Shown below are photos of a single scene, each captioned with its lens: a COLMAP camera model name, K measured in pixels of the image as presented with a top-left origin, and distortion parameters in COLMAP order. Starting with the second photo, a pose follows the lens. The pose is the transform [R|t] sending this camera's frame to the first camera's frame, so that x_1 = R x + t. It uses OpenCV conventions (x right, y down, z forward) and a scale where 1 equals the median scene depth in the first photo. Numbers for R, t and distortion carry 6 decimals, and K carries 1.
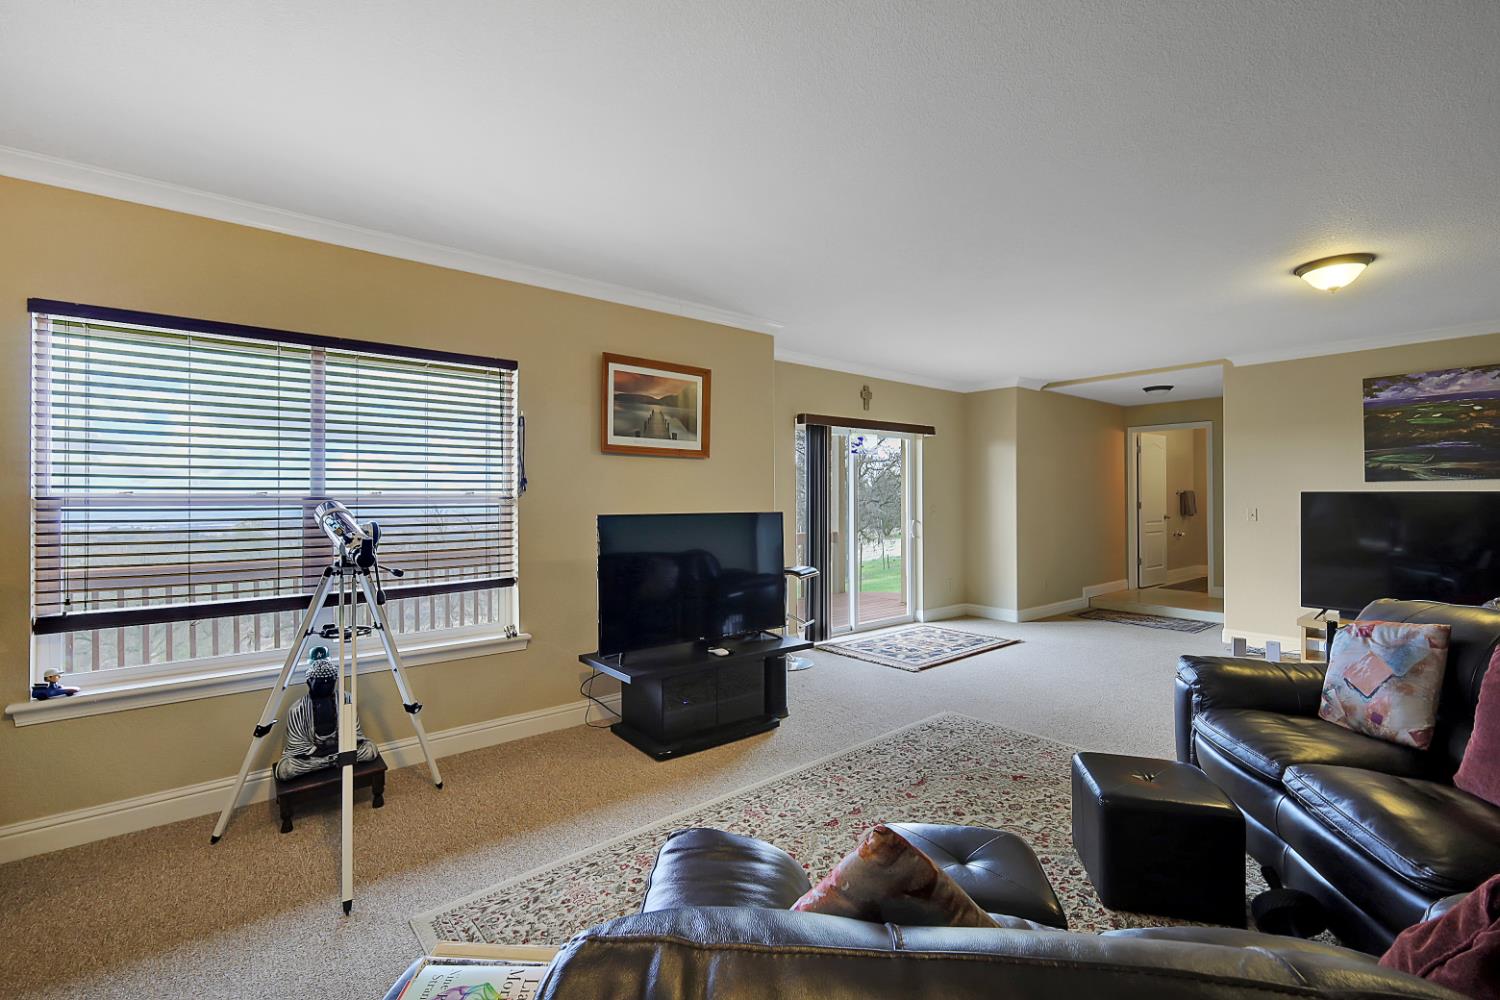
lens RADIAL K [[657.0, 0, 750.6], [0, 657.0, 493.8], [0, 0, 1]] dist [0.009468, -0.001289]
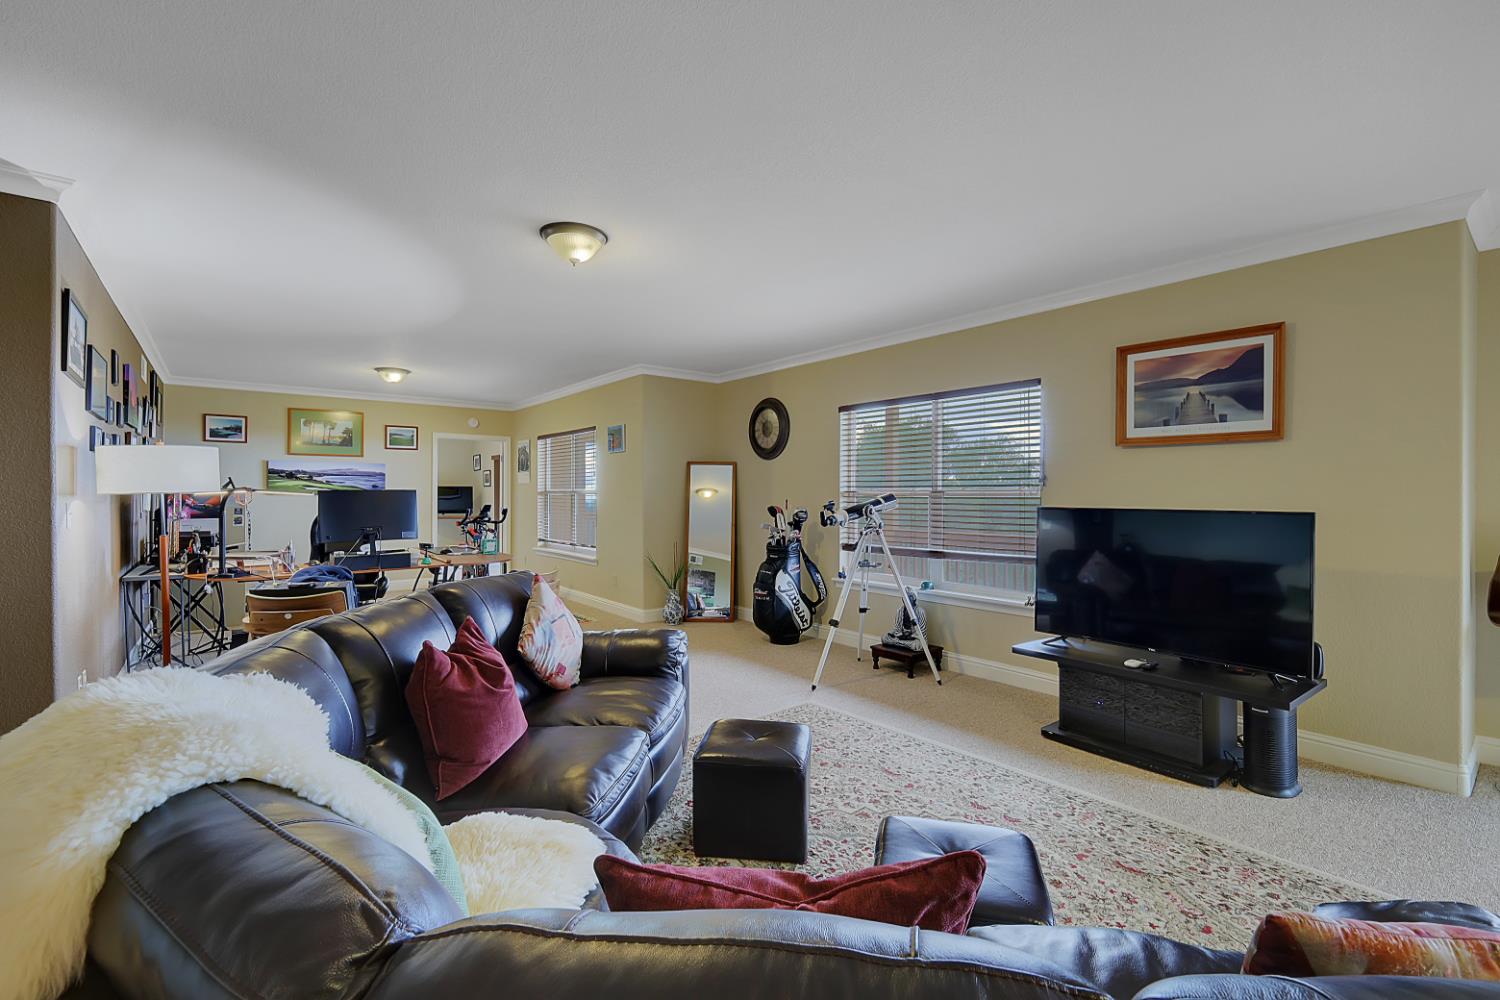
lens RADIAL K [[657.0, 0, 750.8], [0, 657.0, 497.7], [0, 0, 1]] dist [0.009468, -0.001289]
pose [[-0.017343, 0.005474, -0.999835, 0.781443], [0.002178, 0.999983, 0.005437, 0.007979], [0.999847, -0.002083, -0.017354, 0.448310]]
